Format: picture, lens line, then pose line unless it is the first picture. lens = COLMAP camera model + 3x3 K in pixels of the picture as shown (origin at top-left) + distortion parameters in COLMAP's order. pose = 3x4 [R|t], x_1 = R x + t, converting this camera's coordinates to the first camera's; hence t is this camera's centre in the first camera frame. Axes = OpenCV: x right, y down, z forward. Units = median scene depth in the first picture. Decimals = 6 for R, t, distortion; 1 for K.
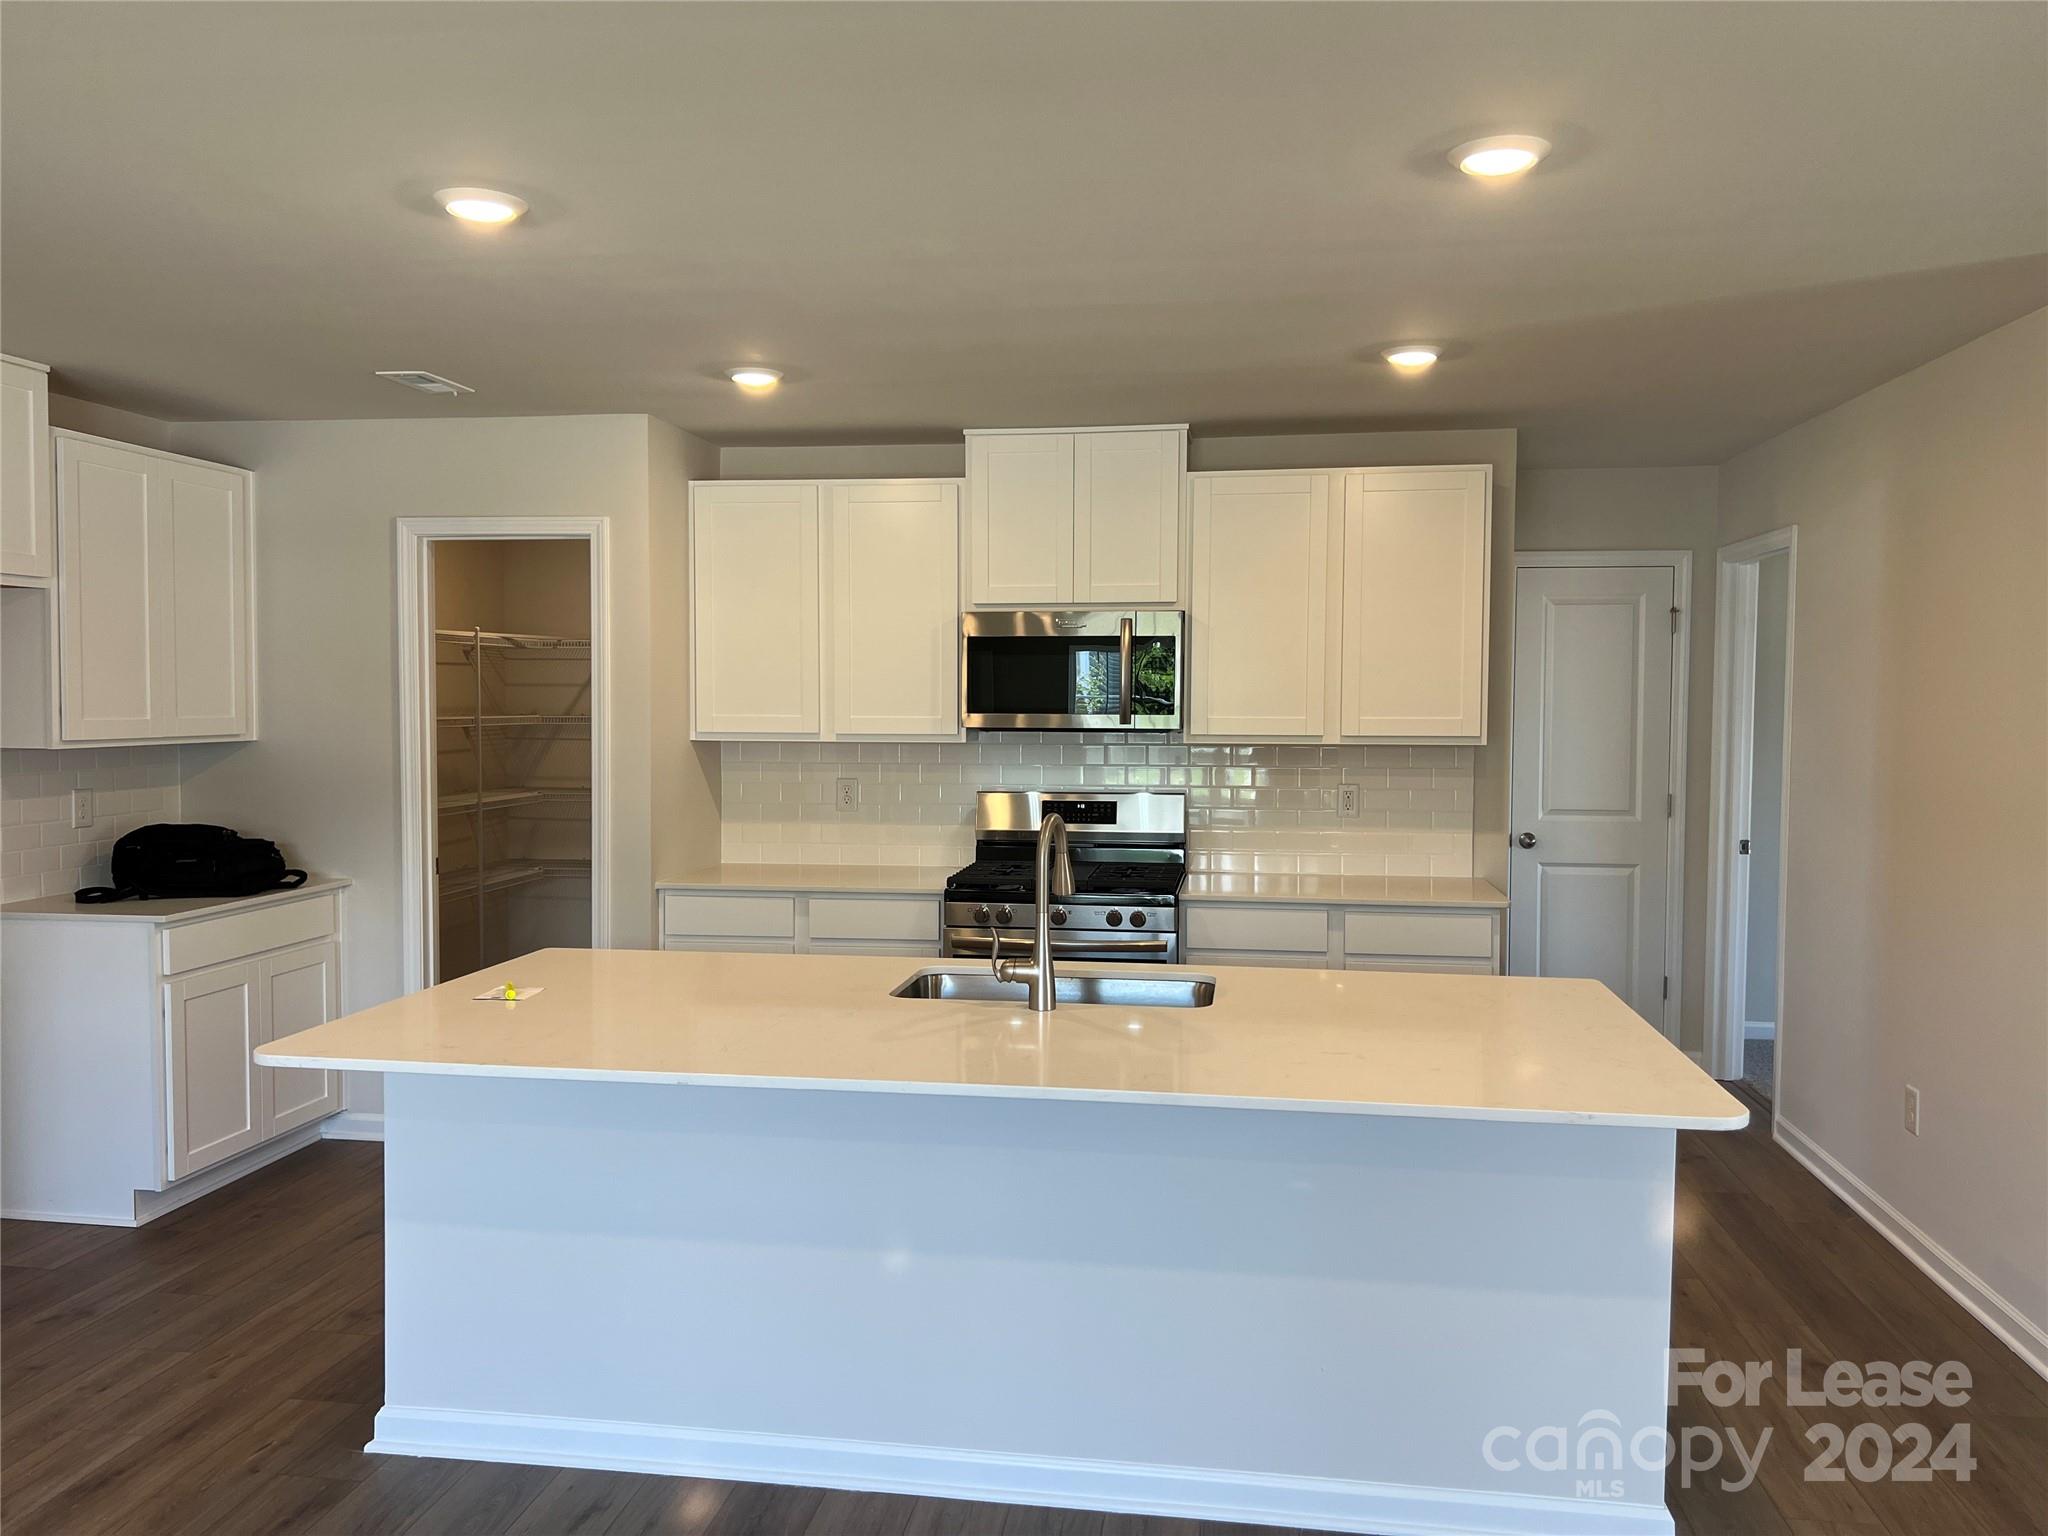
lens RADIAL K [[1516.2, 0, 1029.7], [0, 1516.2, 766.7], [0, 0, 1]] dist [0.046257, -0.041656]
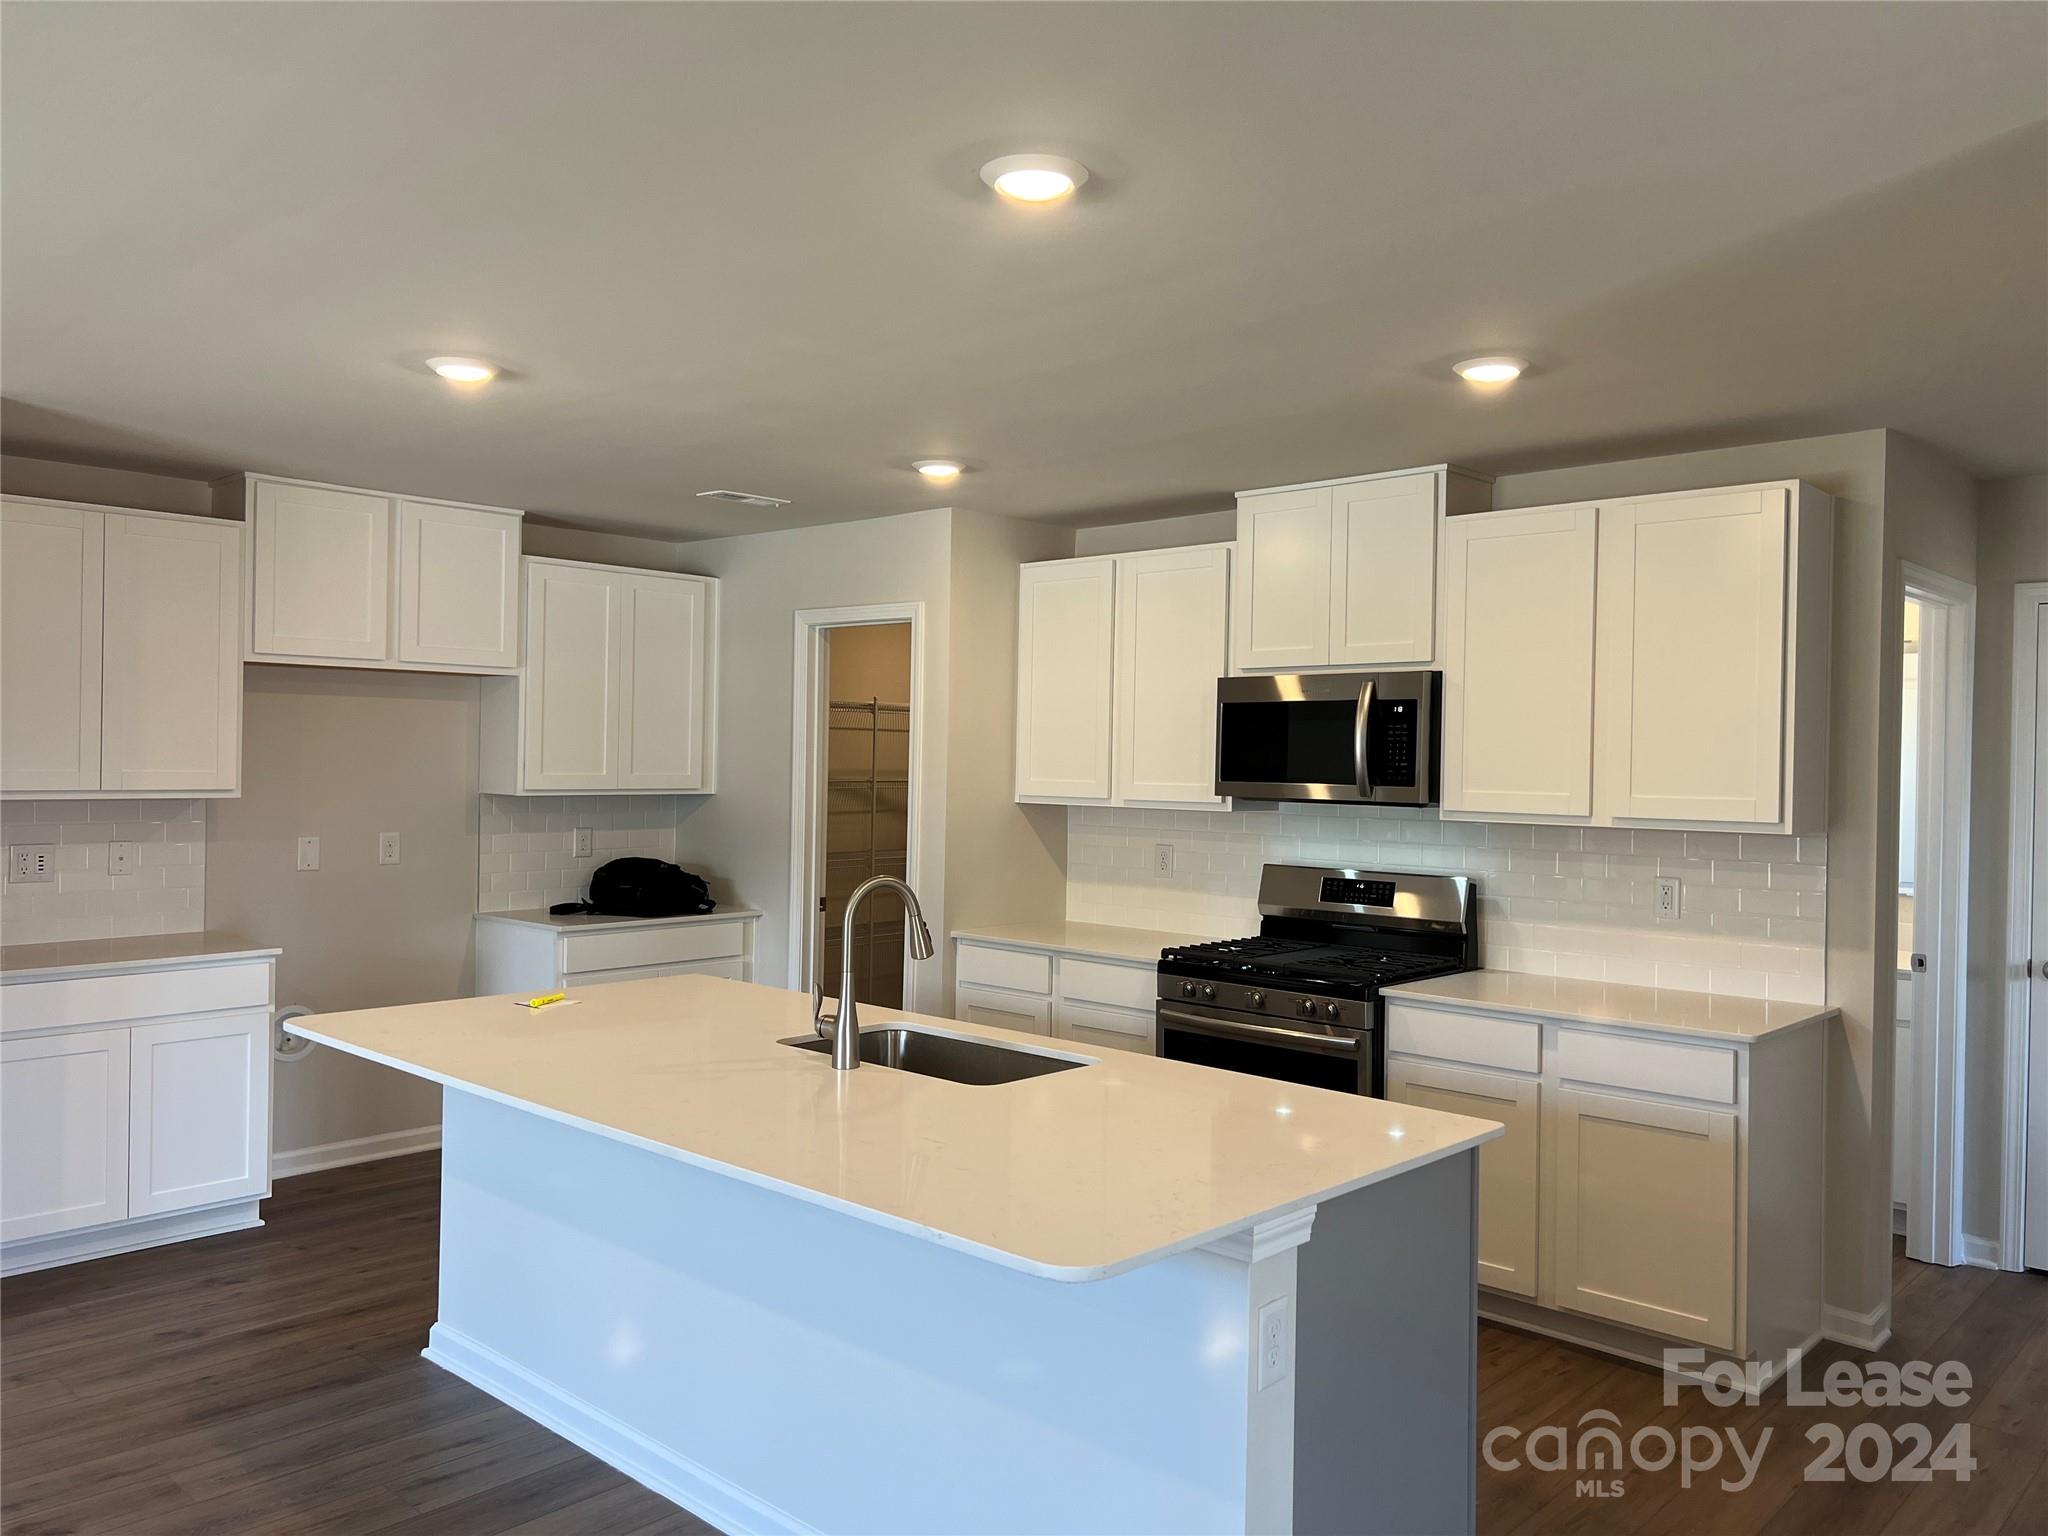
lens RADIAL K [[1516.2, 0, 1019.4], [0, 1516.2, 762.7], [0, 0, 1]] dist [0.046257, -0.041656]
pose [[0.828806, 0.011489, -0.559418, 0.399171], [-0.038362, 0.998603, -0.036326, -0.007416], [0.558219, 0.051568, 0.828090, 0.122897]]
